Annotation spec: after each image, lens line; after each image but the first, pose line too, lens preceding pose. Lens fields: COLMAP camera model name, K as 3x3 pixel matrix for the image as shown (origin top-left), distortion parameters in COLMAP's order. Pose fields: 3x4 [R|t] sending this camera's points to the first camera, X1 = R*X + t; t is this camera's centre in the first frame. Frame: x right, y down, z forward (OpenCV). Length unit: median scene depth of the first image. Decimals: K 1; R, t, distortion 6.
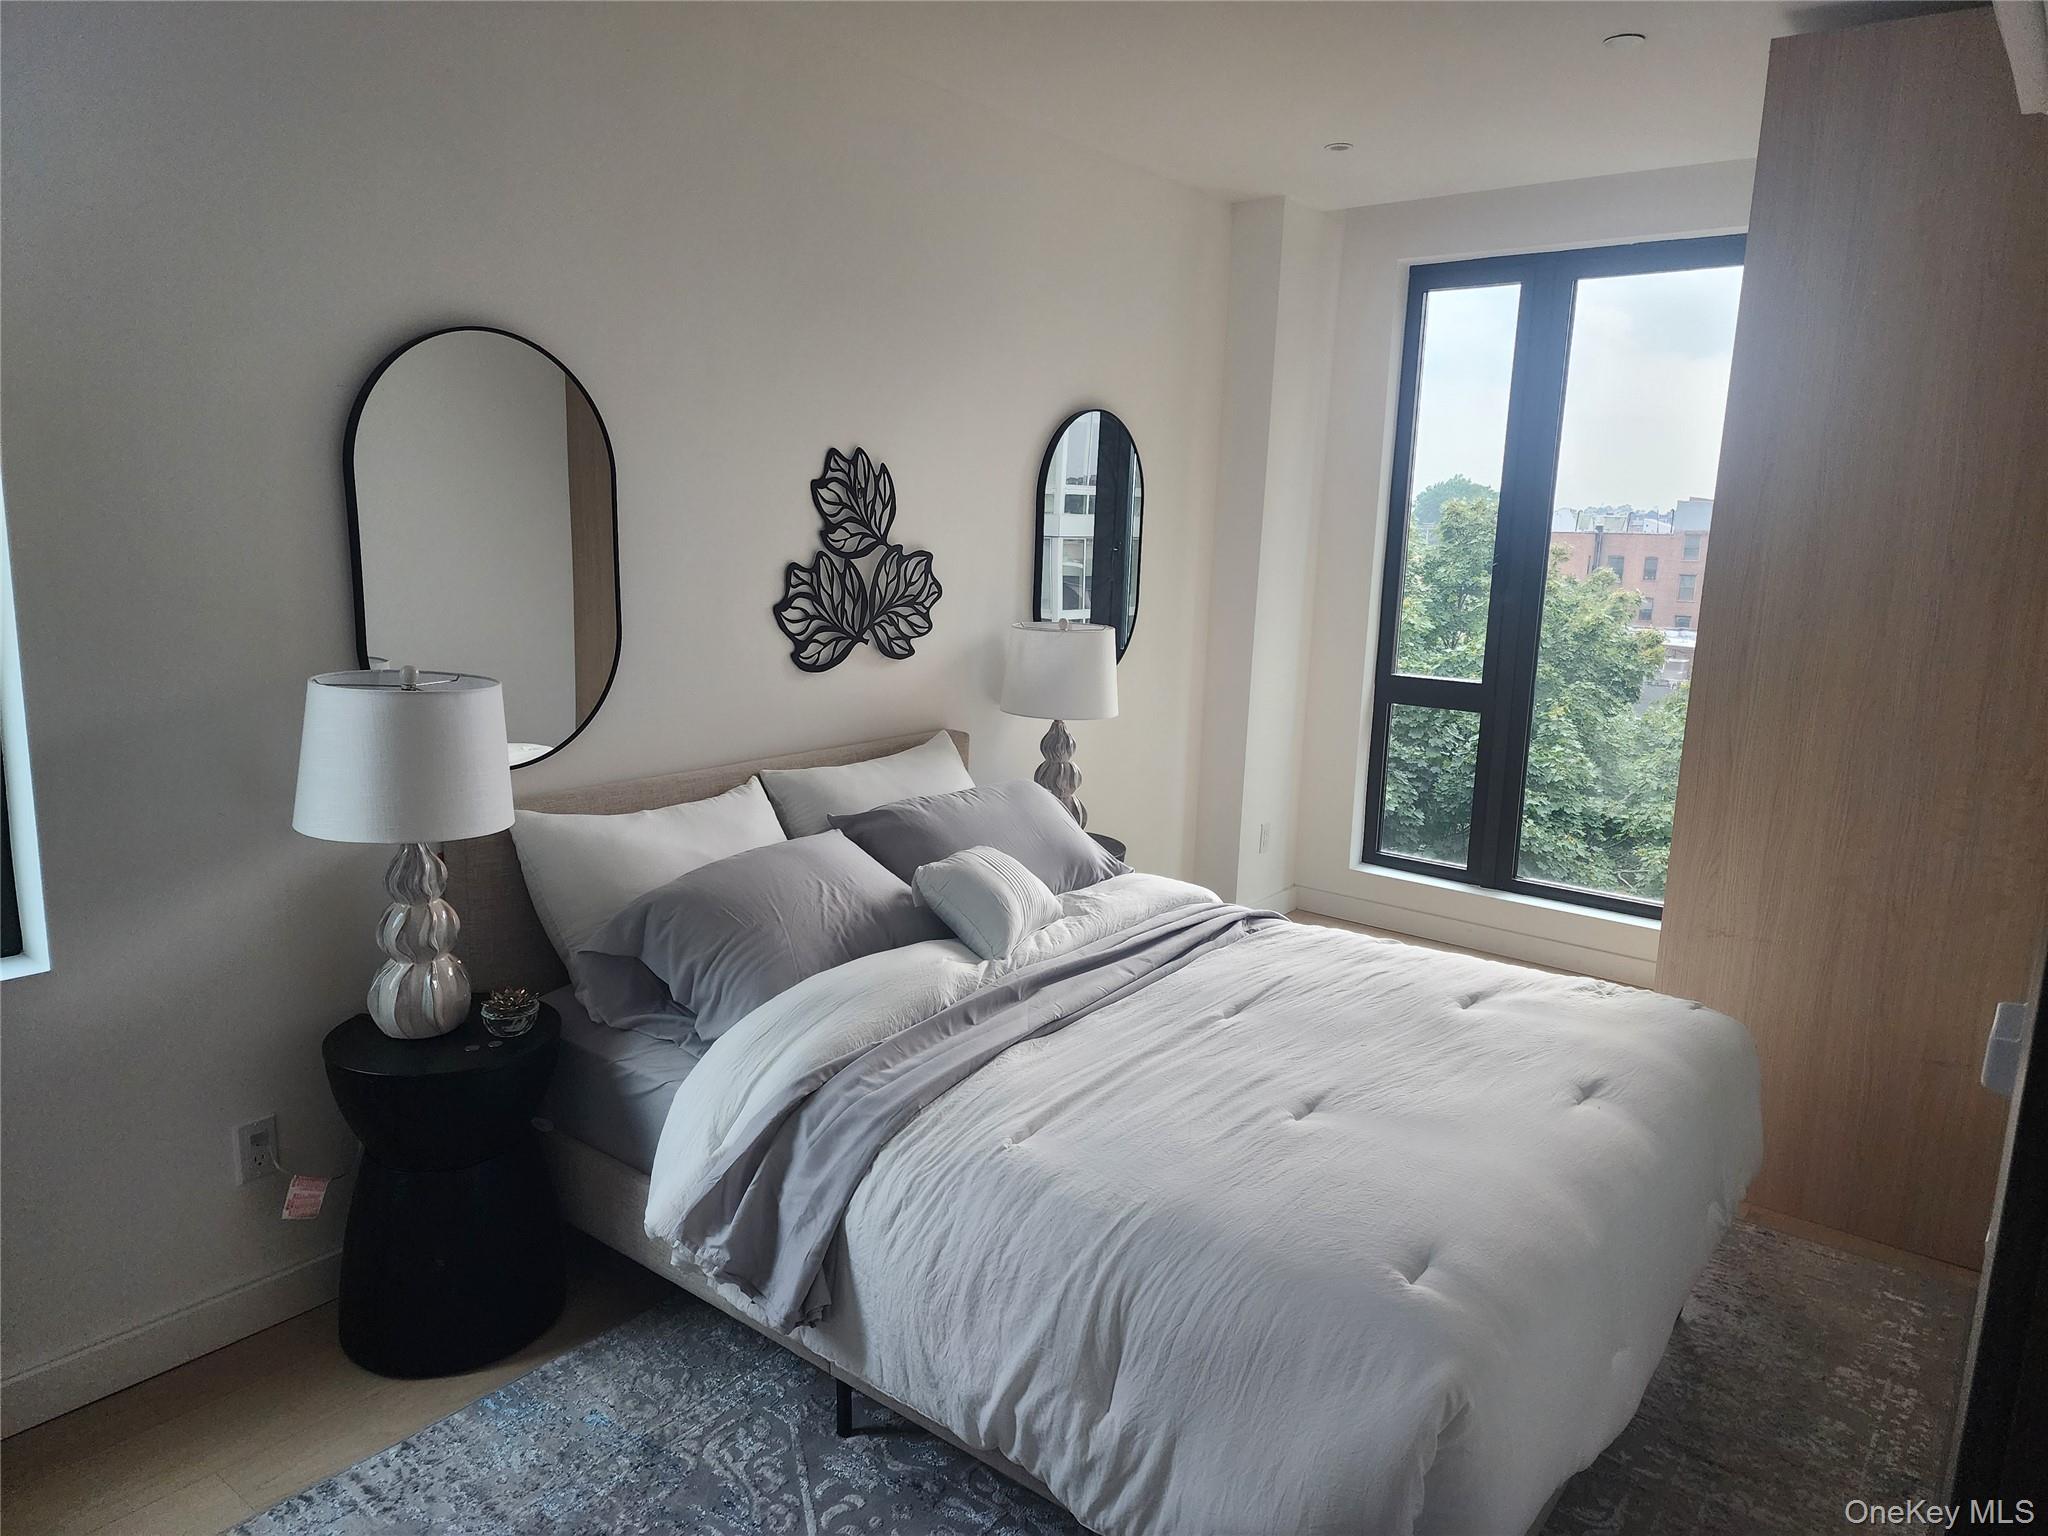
lens RADIAL K [[1377.8, 0, 1007.6], [0, 1377.8, 769.8], [0, 0, 1]] dist [0.080220, -0.078255]
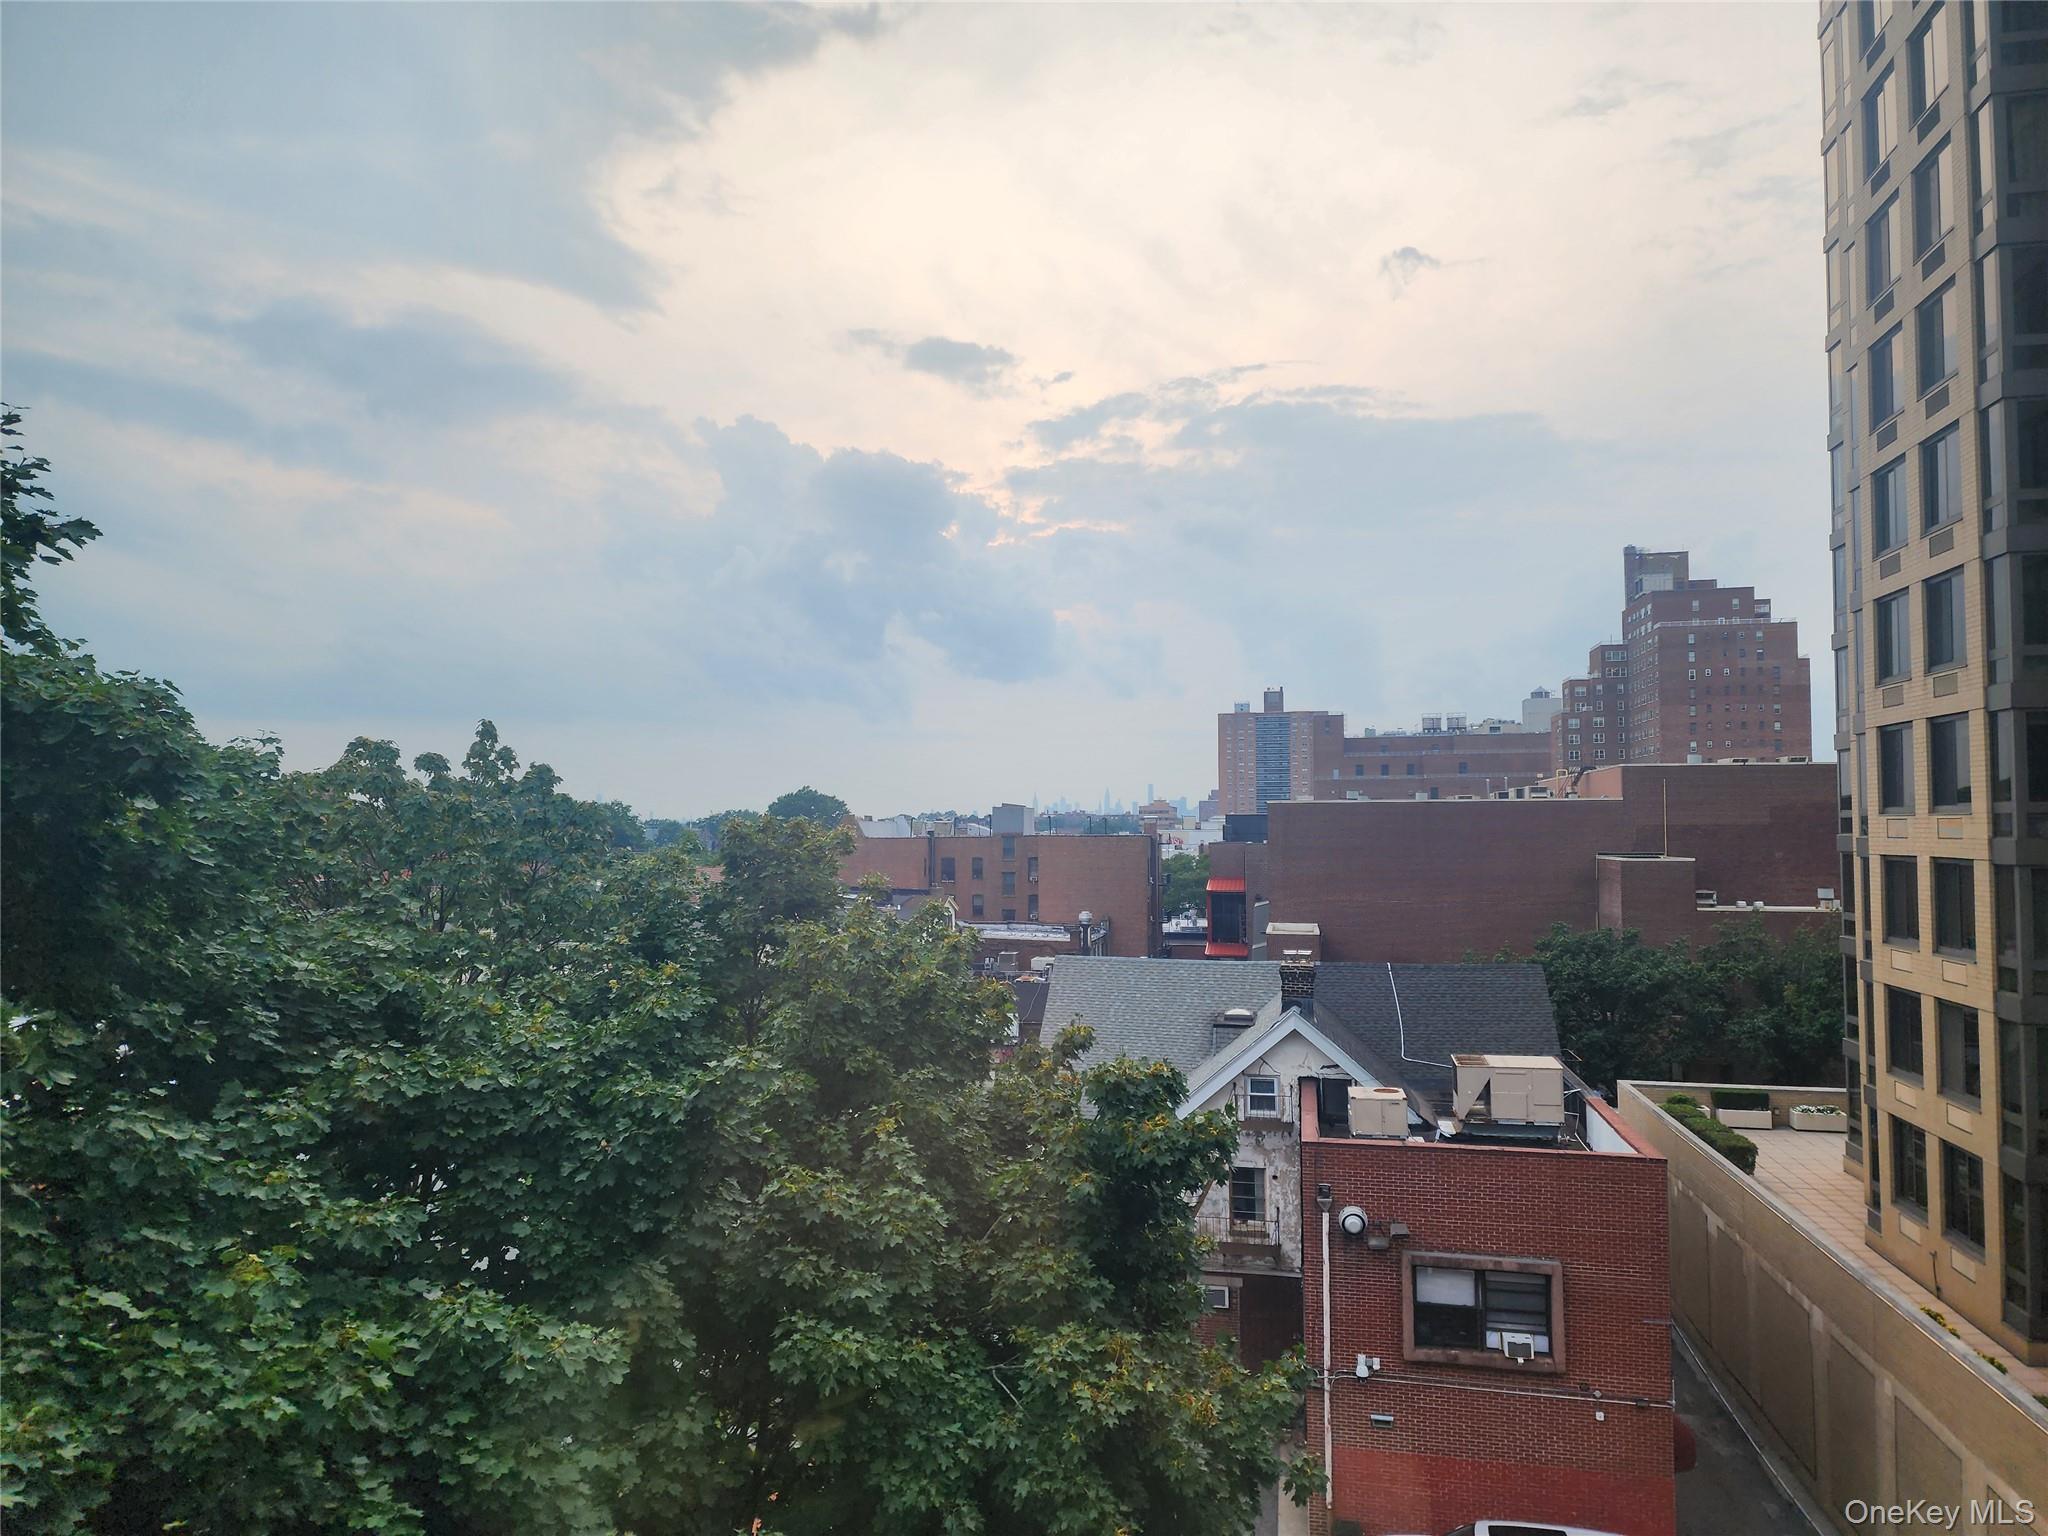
lens RADIAL K [[1377.8, 0, 1023.4], [0, 1377.8, 767.3], [0, 0, 1]] dist [0.080220, -0.078255]
pose [[0.894496, -0.015487, 0.446807, 0.146662], [0.114556, 0.973974, -0.195580, -0.067602], [-0.432150, 0.226130, 0.872990, 0.323275]]
